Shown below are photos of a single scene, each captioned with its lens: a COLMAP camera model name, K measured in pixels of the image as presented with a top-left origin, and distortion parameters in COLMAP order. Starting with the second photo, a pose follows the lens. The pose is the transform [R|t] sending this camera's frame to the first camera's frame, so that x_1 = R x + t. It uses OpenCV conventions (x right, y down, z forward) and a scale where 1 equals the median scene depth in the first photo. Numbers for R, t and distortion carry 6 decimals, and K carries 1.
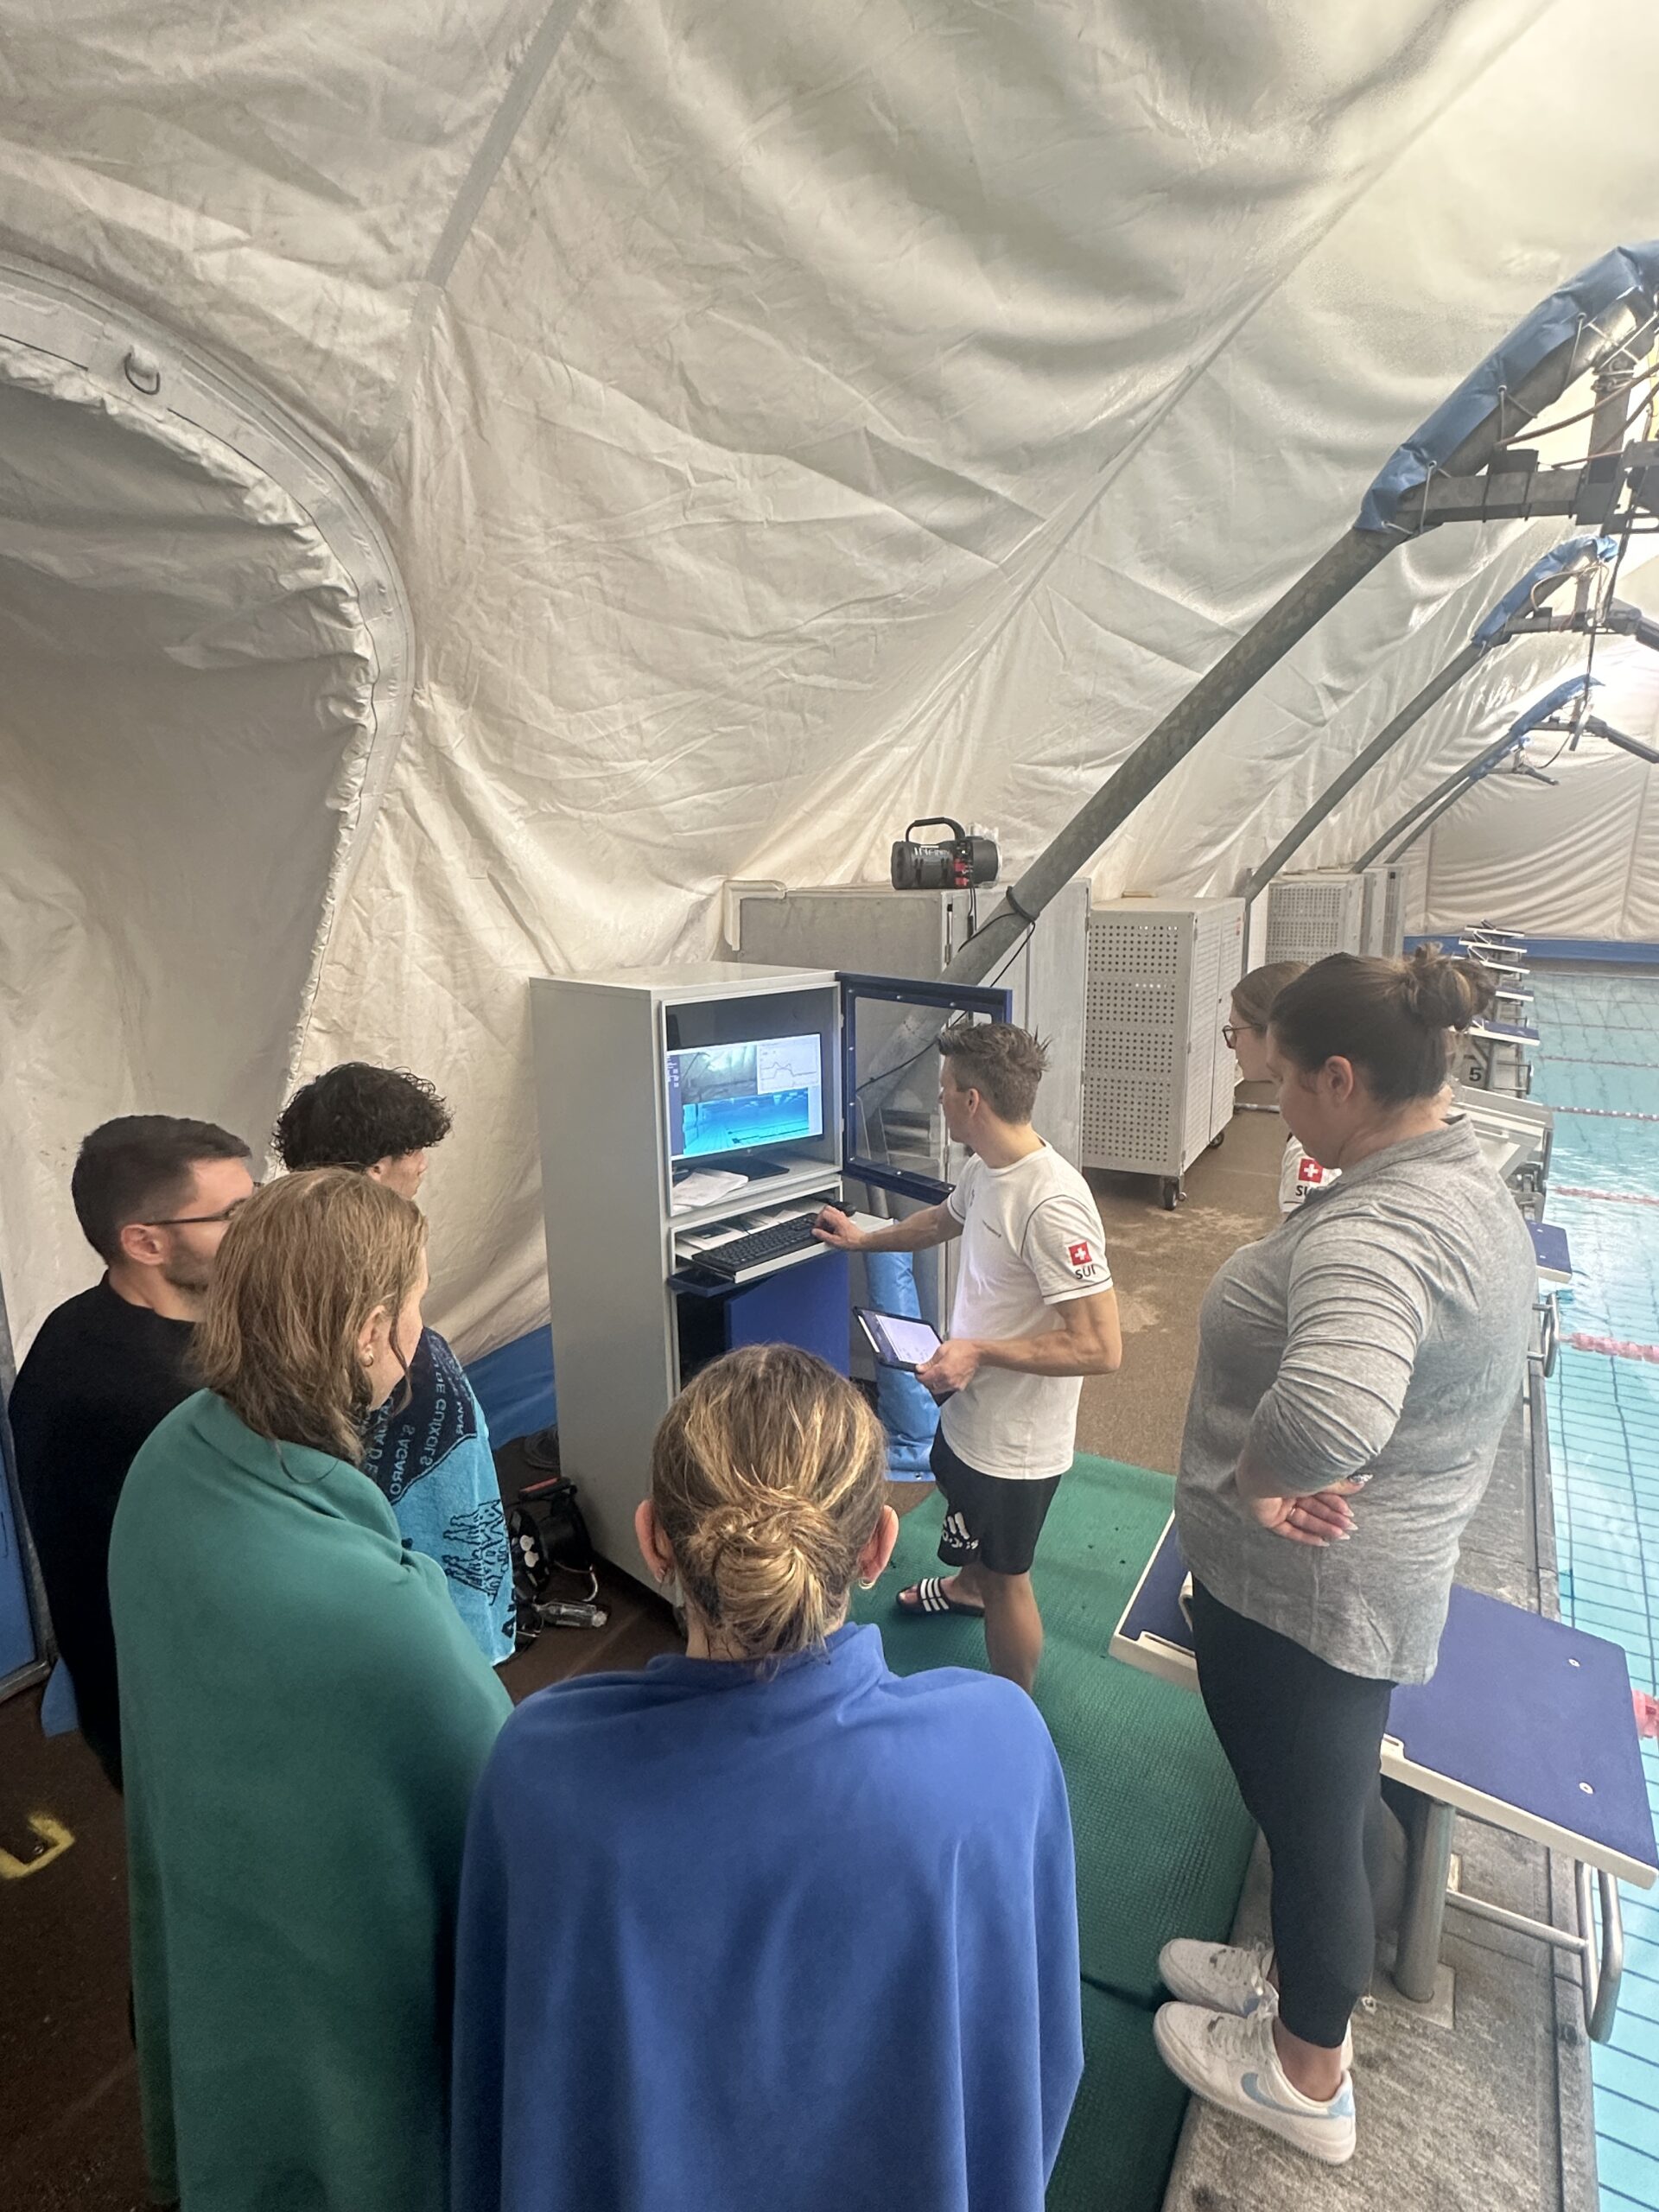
lens RADIAL K [[1161.0, 0, 831.0], [0, 1161.0, 1095.3], [0, 0, 1]] dist [-0.000193, 0.000016]
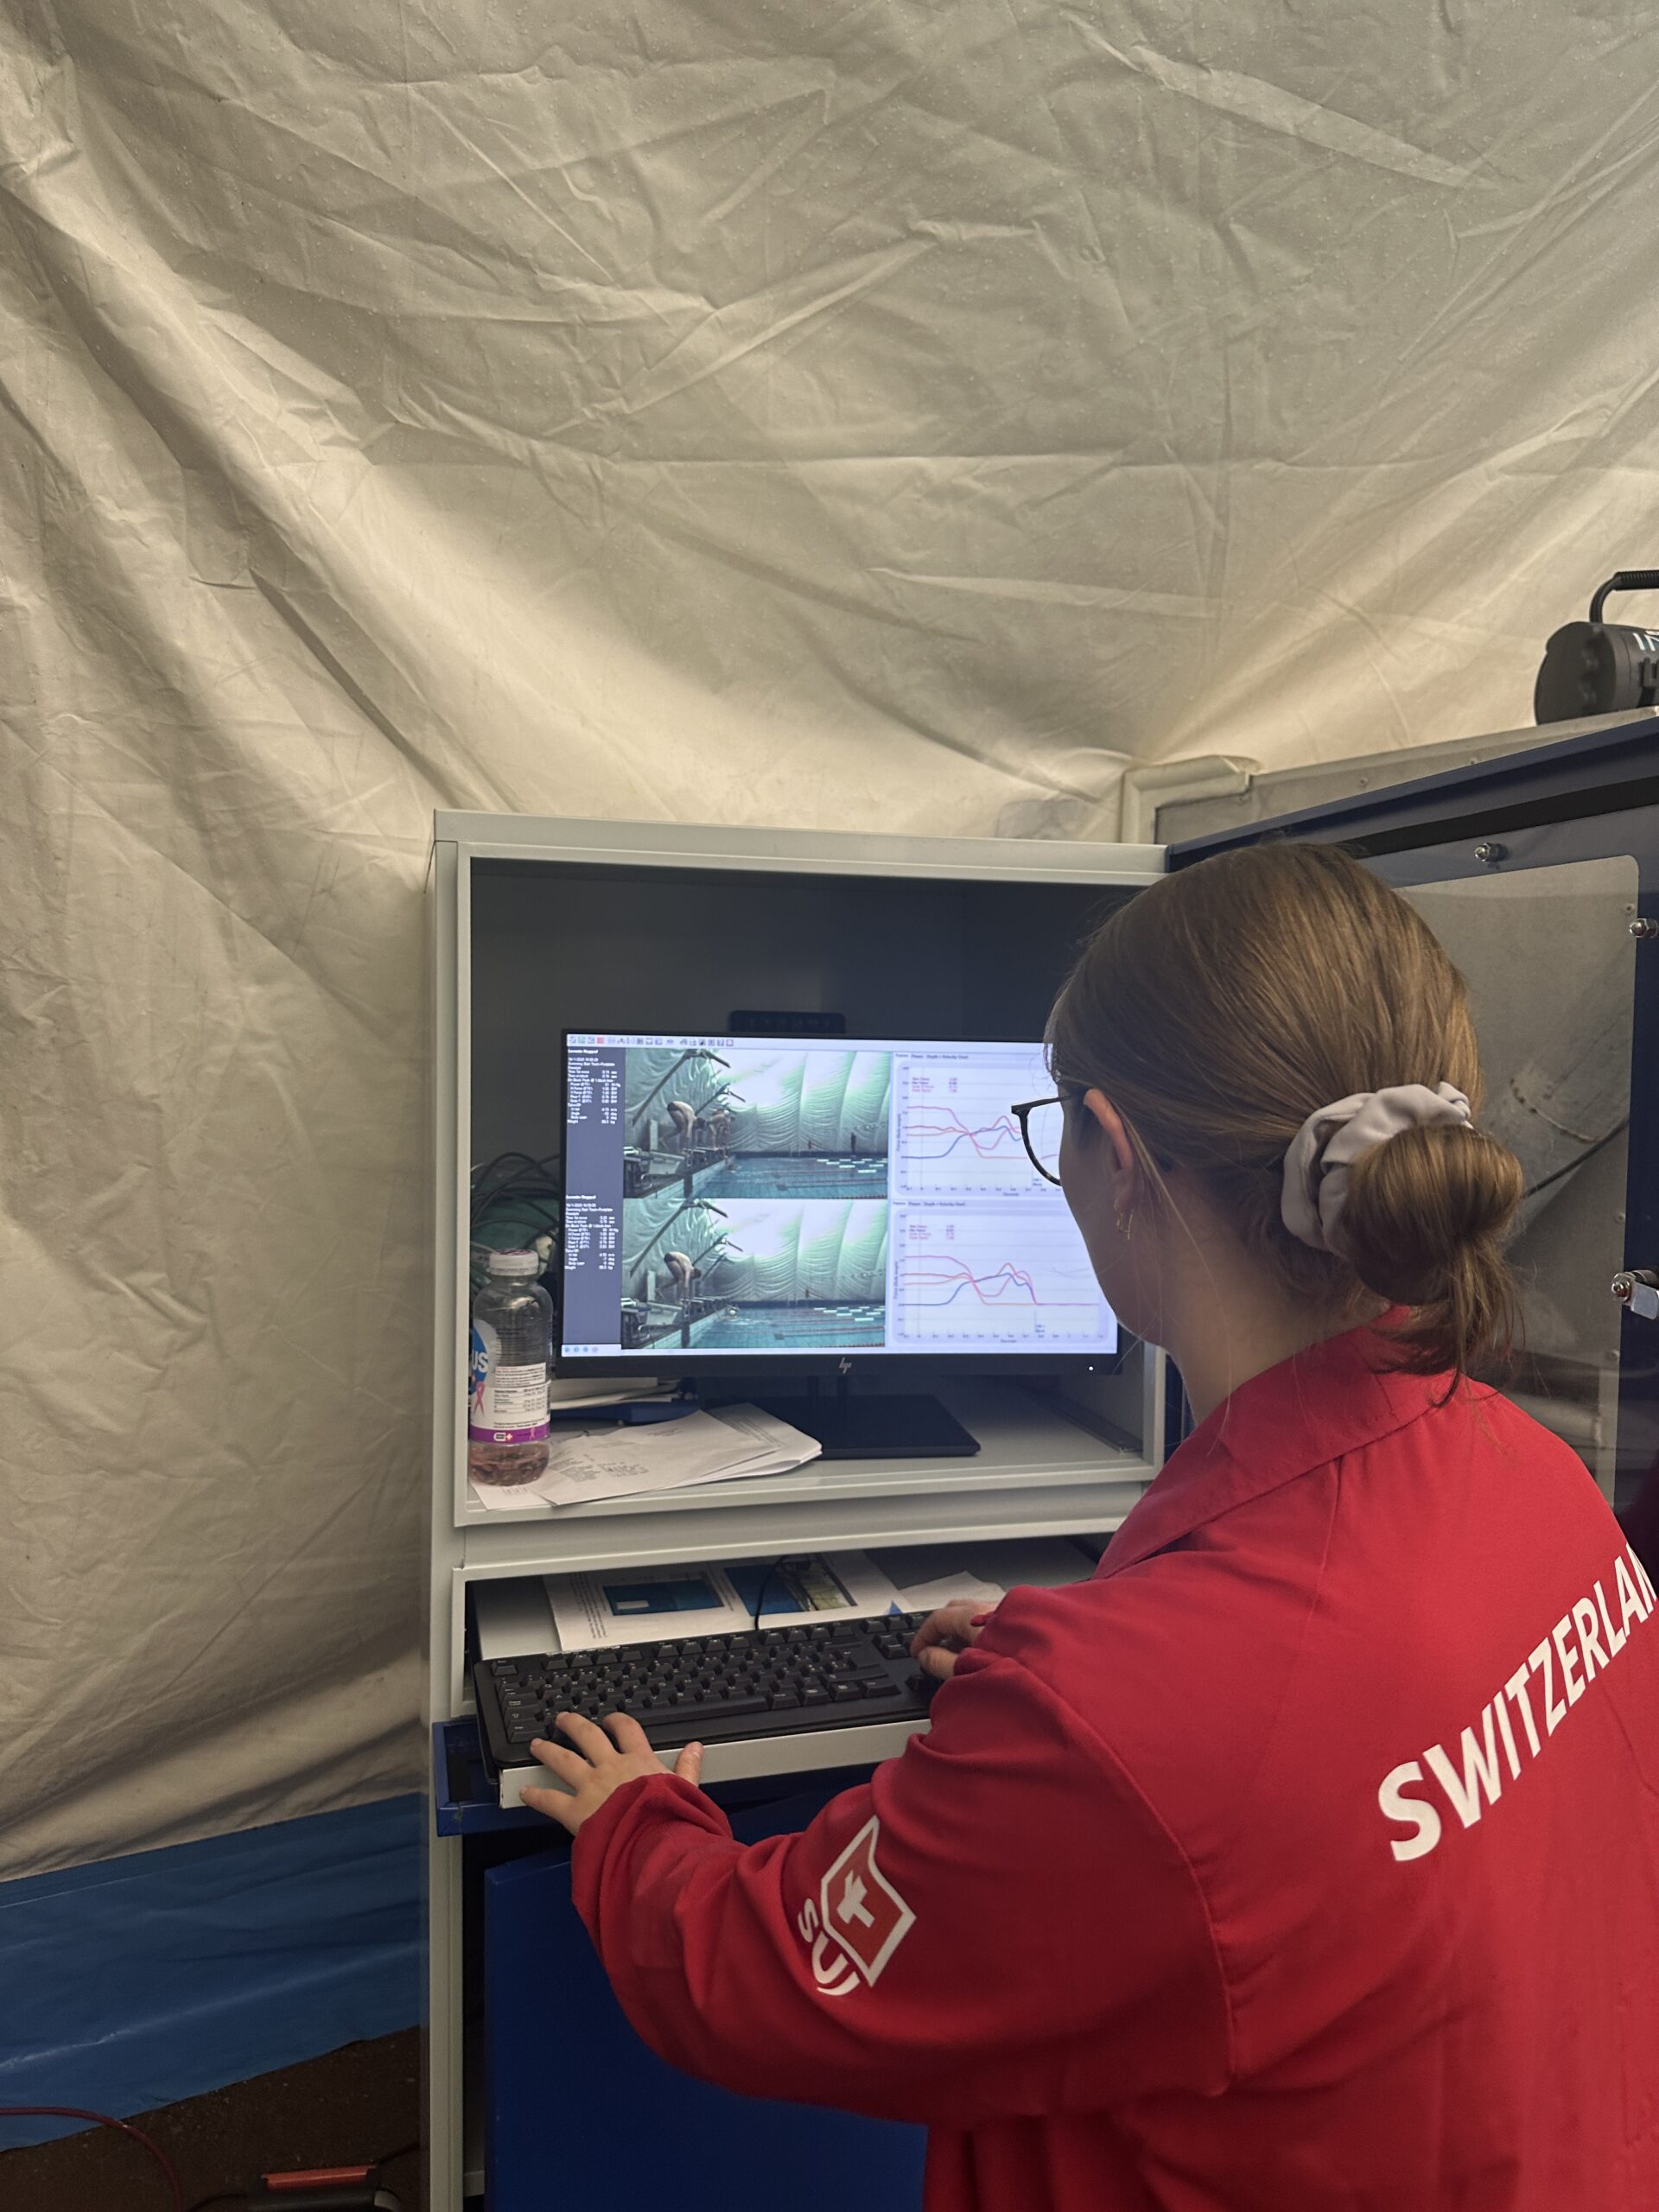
lens RADIAL K [[1564.2, 0, 825.3], [0, 1564.2, 1127.9], [0, 0, 1]] dist [-0.010809, -0.009528]
pose [[0.862584, 0.057089, -0.502682, 0.151727], [-0.124605, 0.986978, -0.101729, 0.027101], [0.490328, 0.150387, 0.858465, 0.632994]]
